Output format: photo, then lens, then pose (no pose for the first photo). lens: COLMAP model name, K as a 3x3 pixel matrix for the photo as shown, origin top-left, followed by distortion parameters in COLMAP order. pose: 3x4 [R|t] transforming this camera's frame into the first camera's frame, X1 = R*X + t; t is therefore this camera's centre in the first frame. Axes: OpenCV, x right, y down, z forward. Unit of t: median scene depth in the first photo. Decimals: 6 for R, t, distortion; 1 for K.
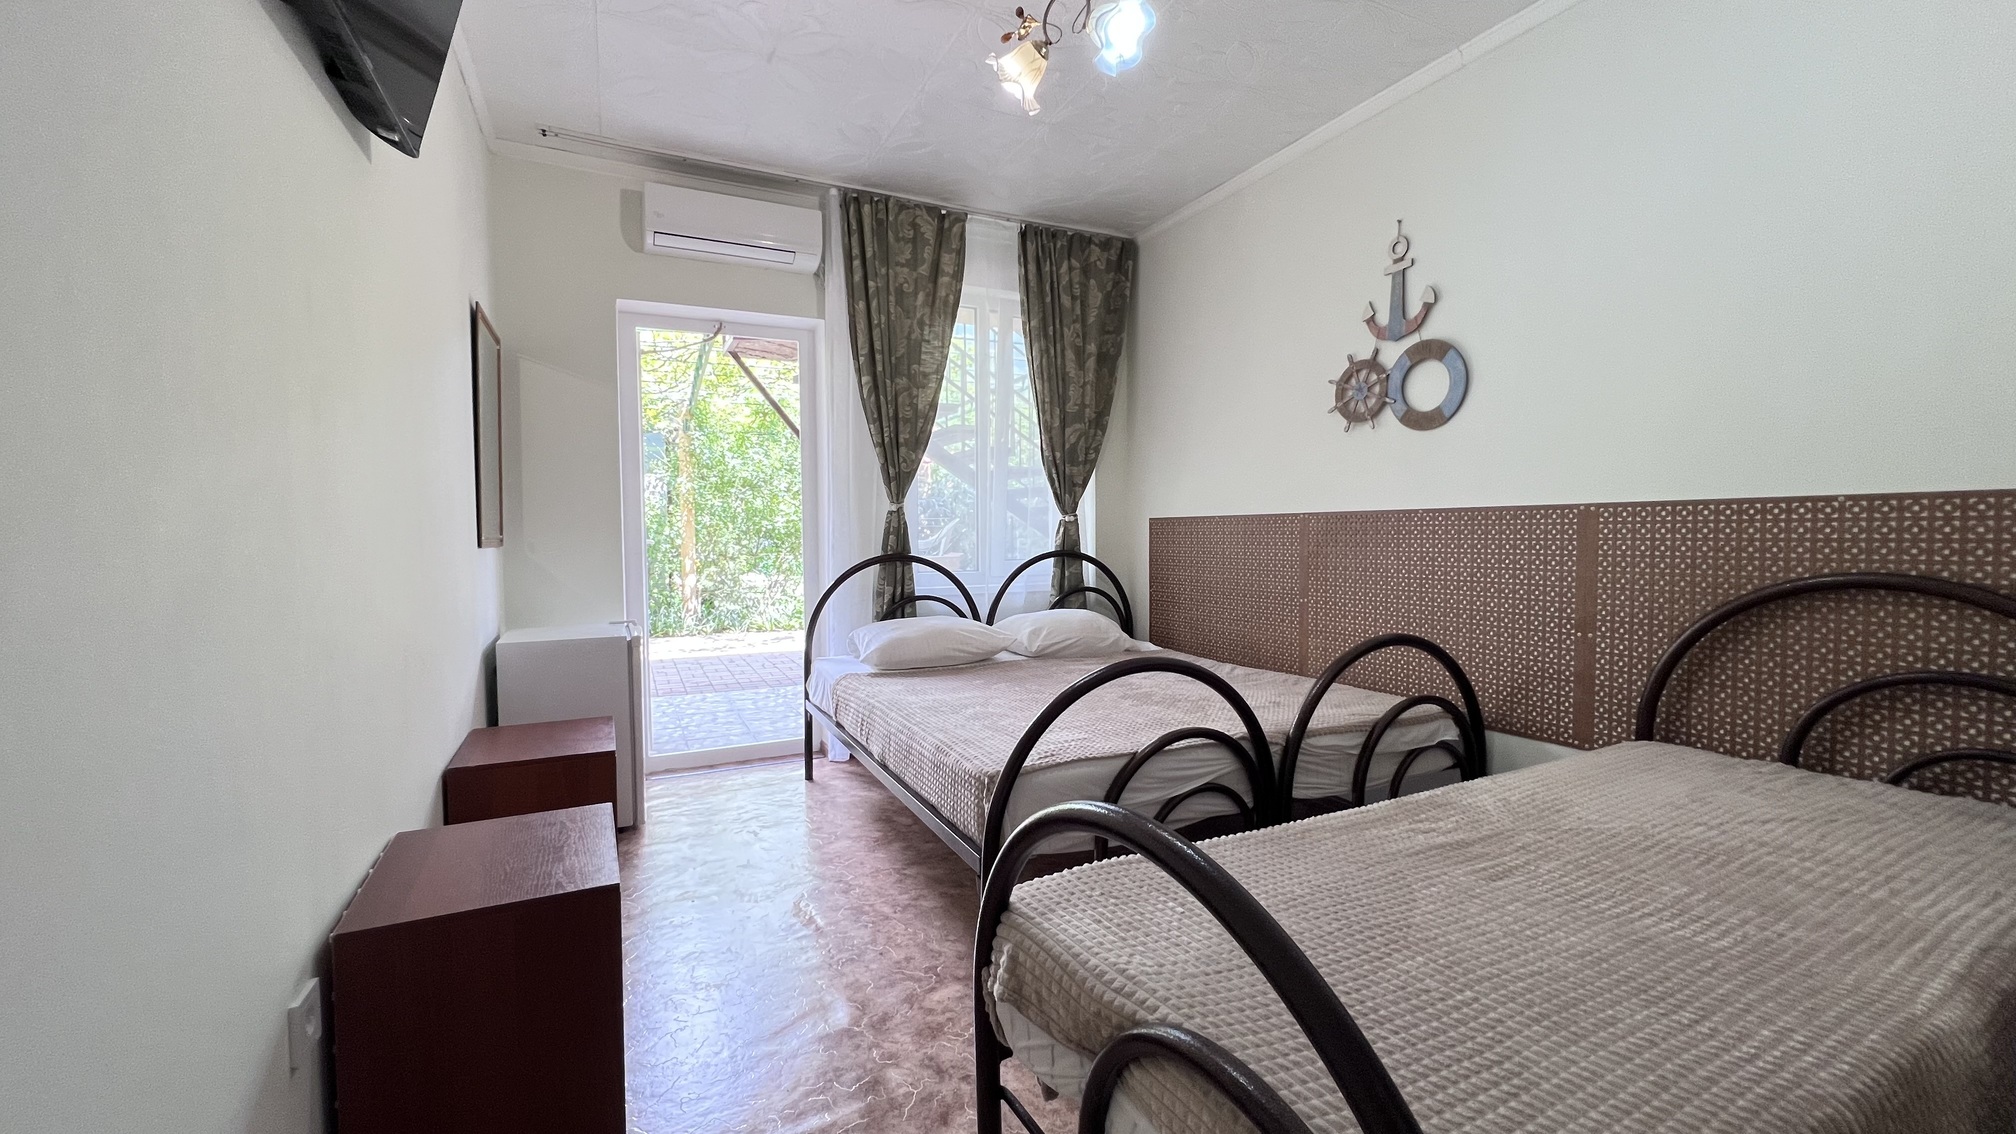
lens RADIAL K [[812.0, 0, 992.7], [0, 812.0, 581.9], [0, 0, 1]] dist [-0.003051, 0.000205]
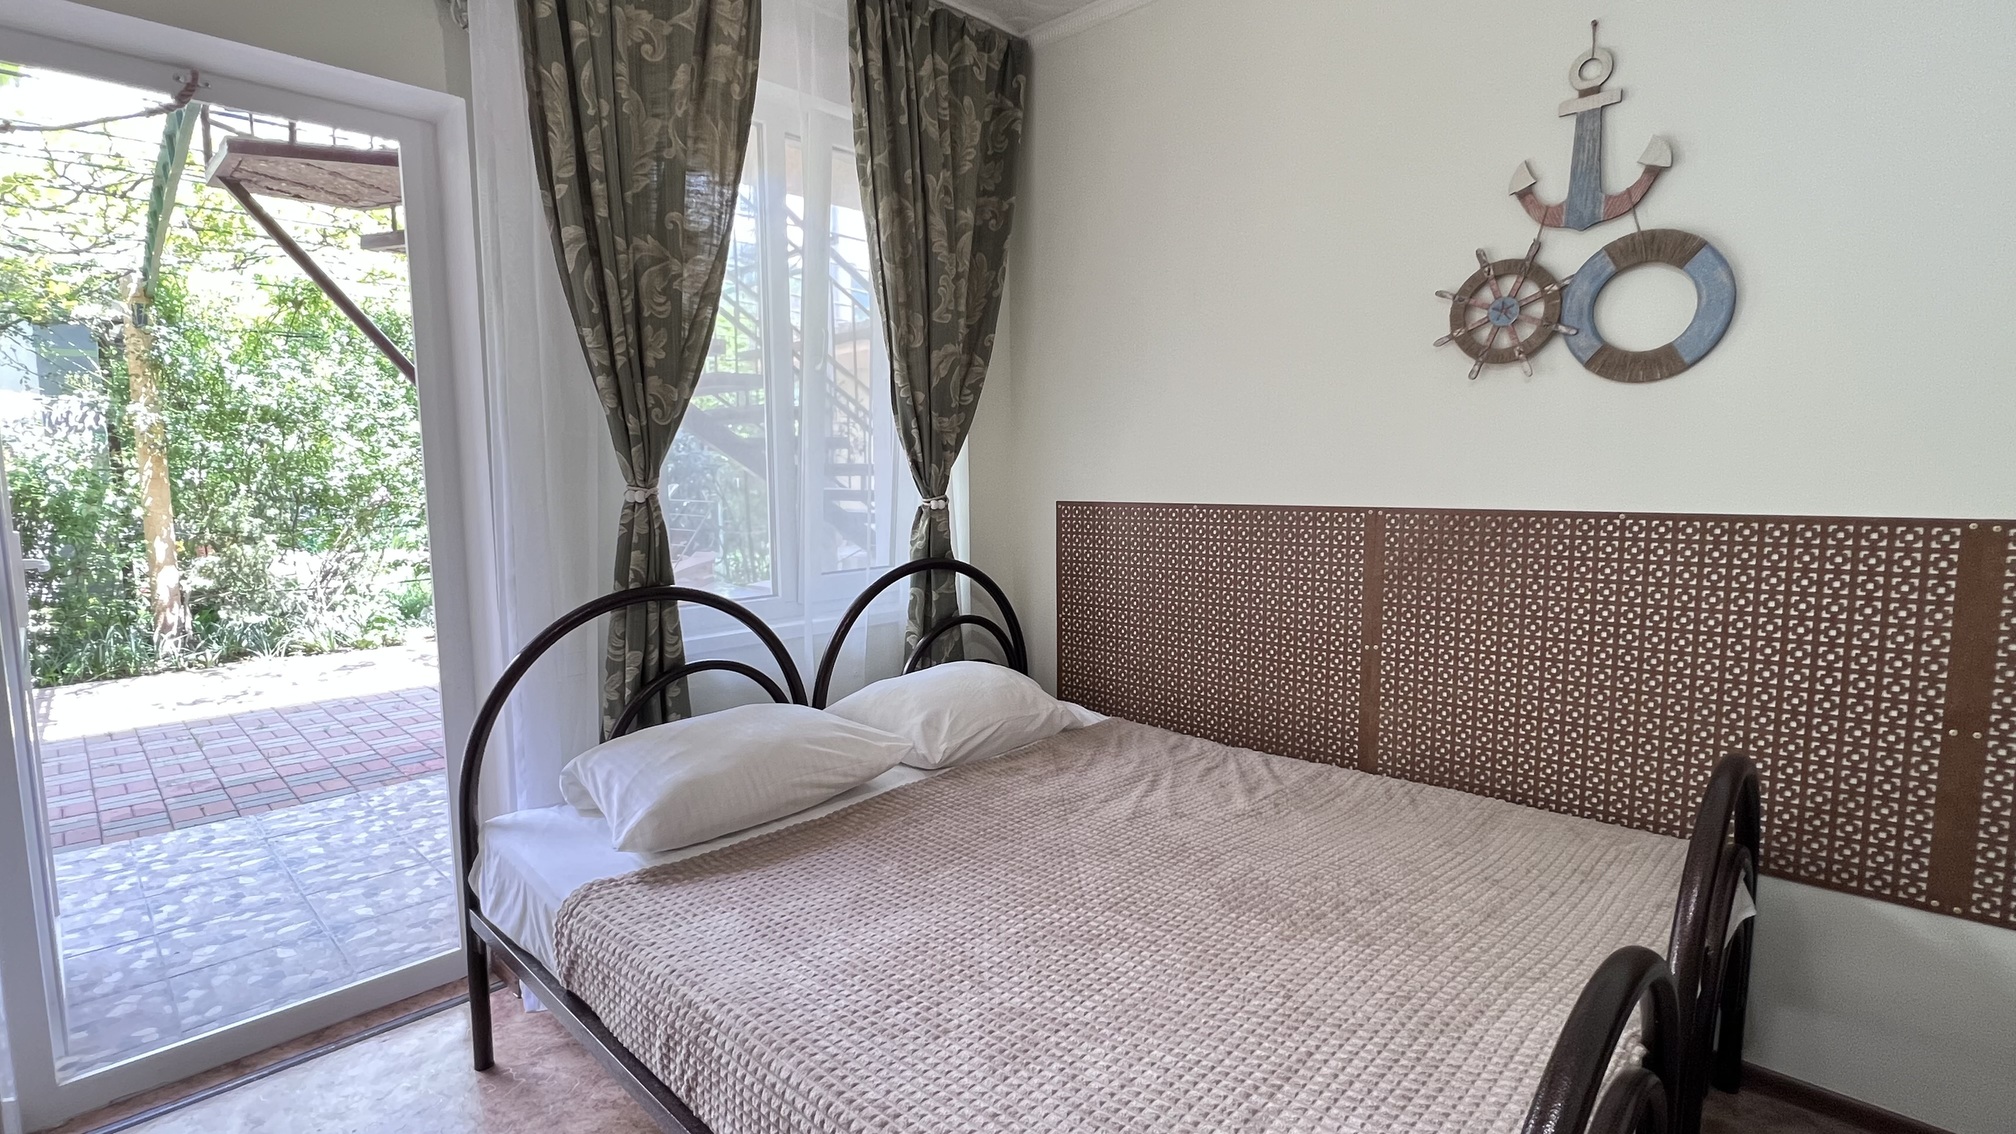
lens RADIAL K [[944.0, 0, 992.5], [0, 944.0, 573.9], [0, 0, 1]] dist [-0.004029, 0.000516]
pose [[0.935943, -0.042304, 0.349600, -0.121686], [0.025553, 0.998300, 0.052390, -0.068069], [-0.351222, -0.040101, 0.935433, 0.366896]]
